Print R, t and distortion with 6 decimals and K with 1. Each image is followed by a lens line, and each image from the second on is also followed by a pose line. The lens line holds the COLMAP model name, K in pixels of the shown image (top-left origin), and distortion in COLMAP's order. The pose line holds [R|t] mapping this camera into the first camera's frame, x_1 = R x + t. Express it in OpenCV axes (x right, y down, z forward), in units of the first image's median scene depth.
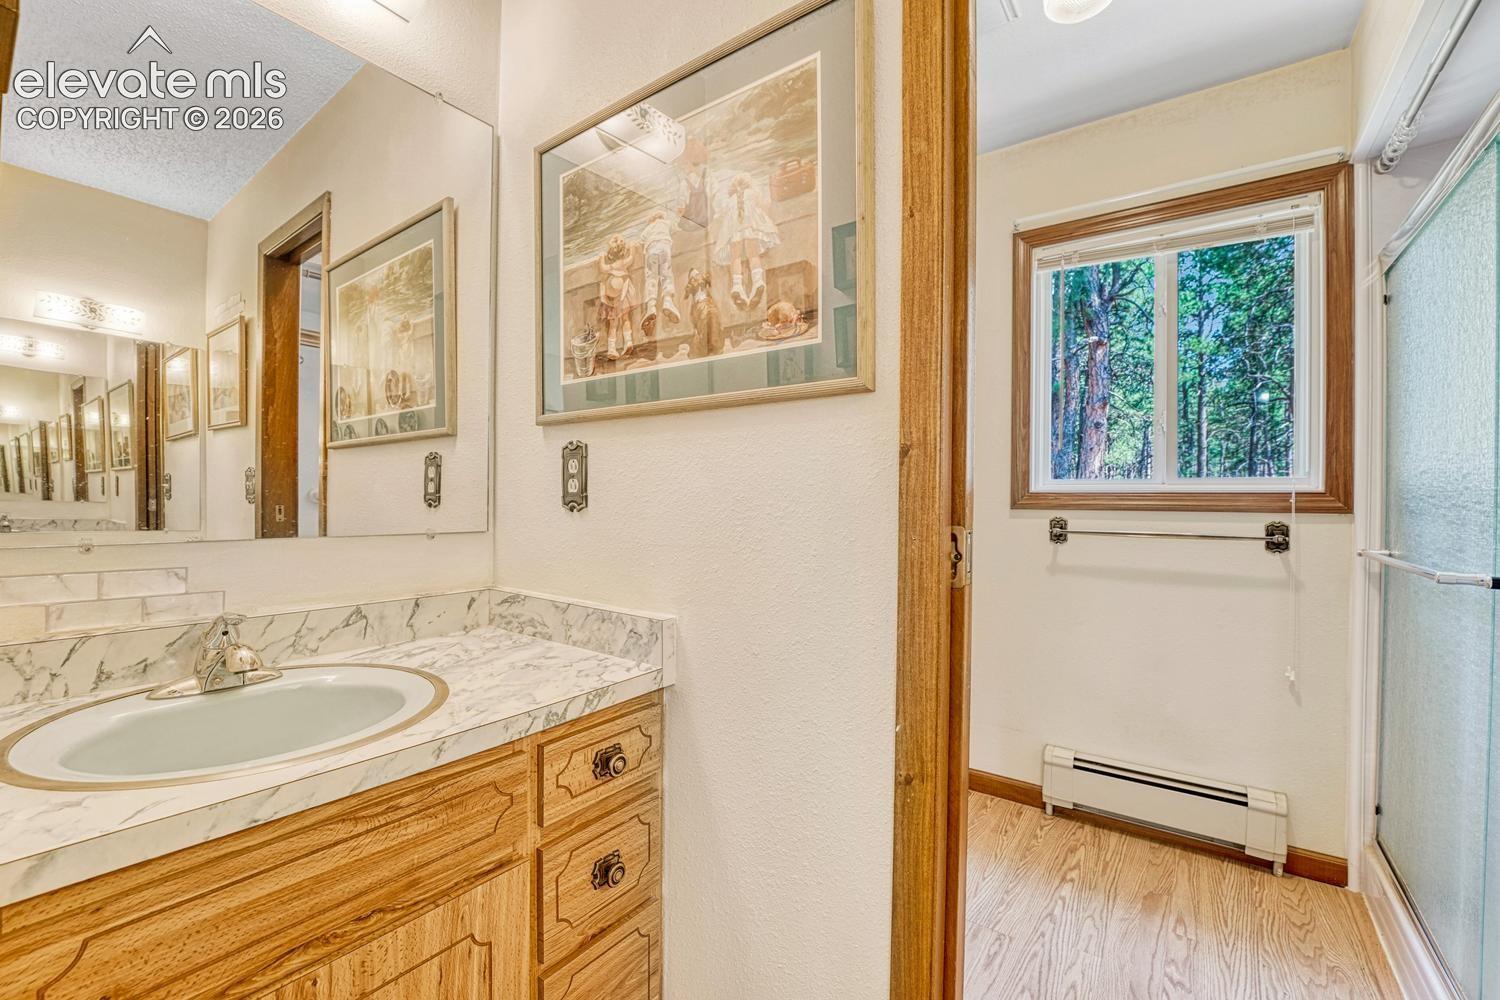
lens RADIAL K [[612.3, 0, 749.7], [0, 612.3, 504.3], [0, 0, 1]] dist [-0.025271, 0.001986]
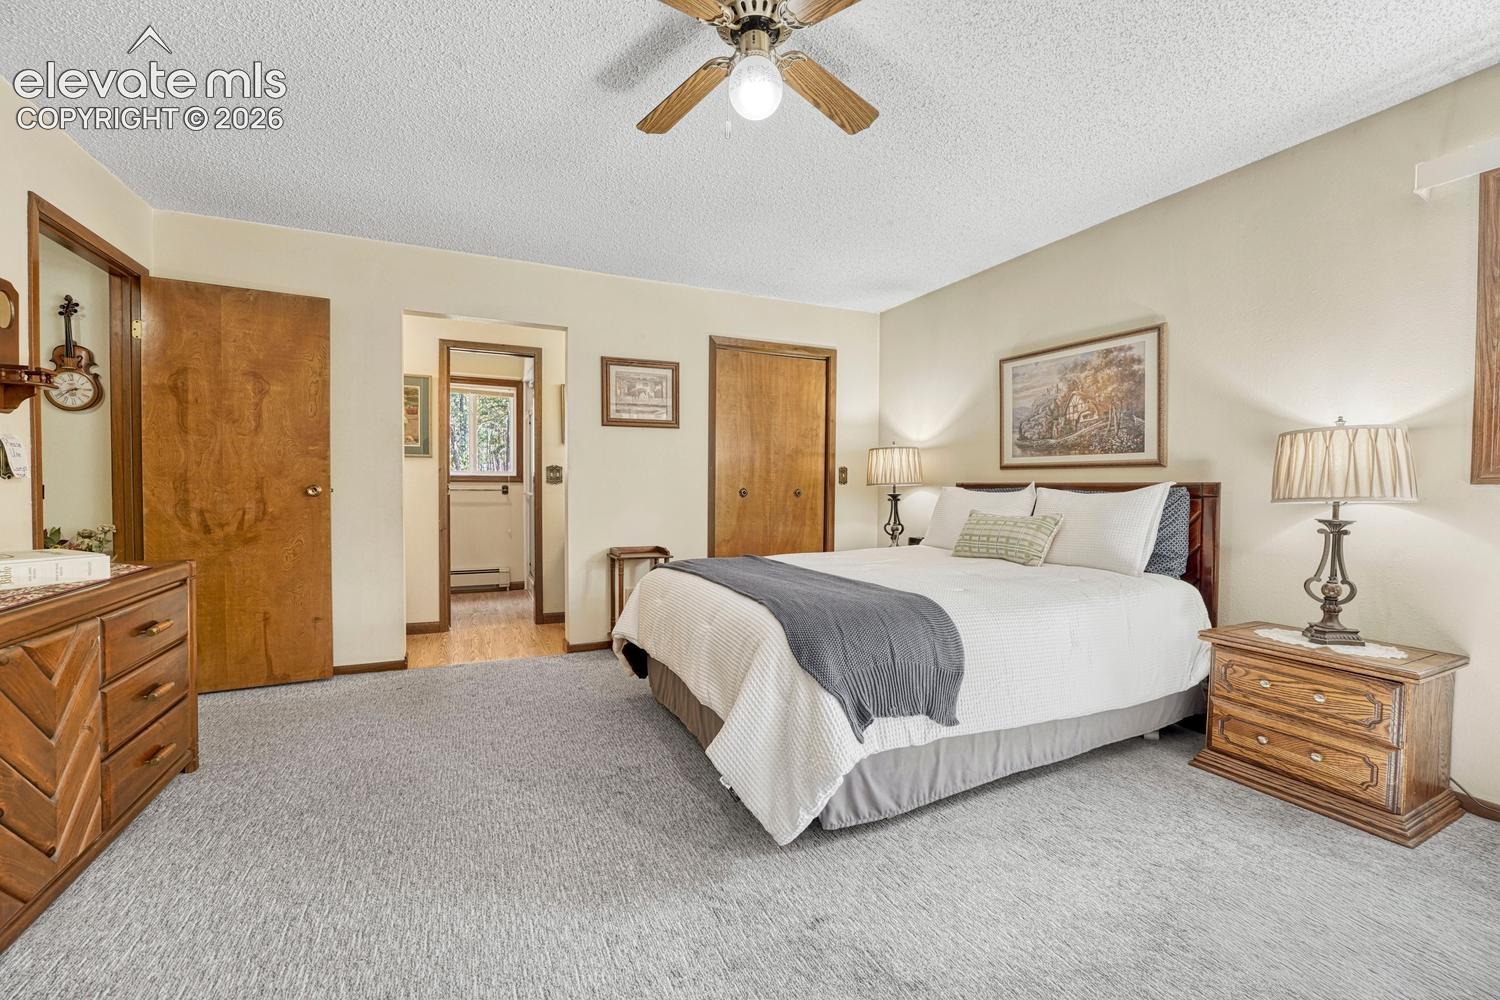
lens RADIAL K [[612.3, 0, 757.3], [0, 612.3, 491.8], [0, 0, 1]] dist [-0.025271, 0.001986]
pose [[0.471359, -0.019070, 0.881735, -1.445275], [0.006469, 0.999814, 0.018166, 0.013417], [-0.881918, -0.002859, 0.471395, -1.828139]]
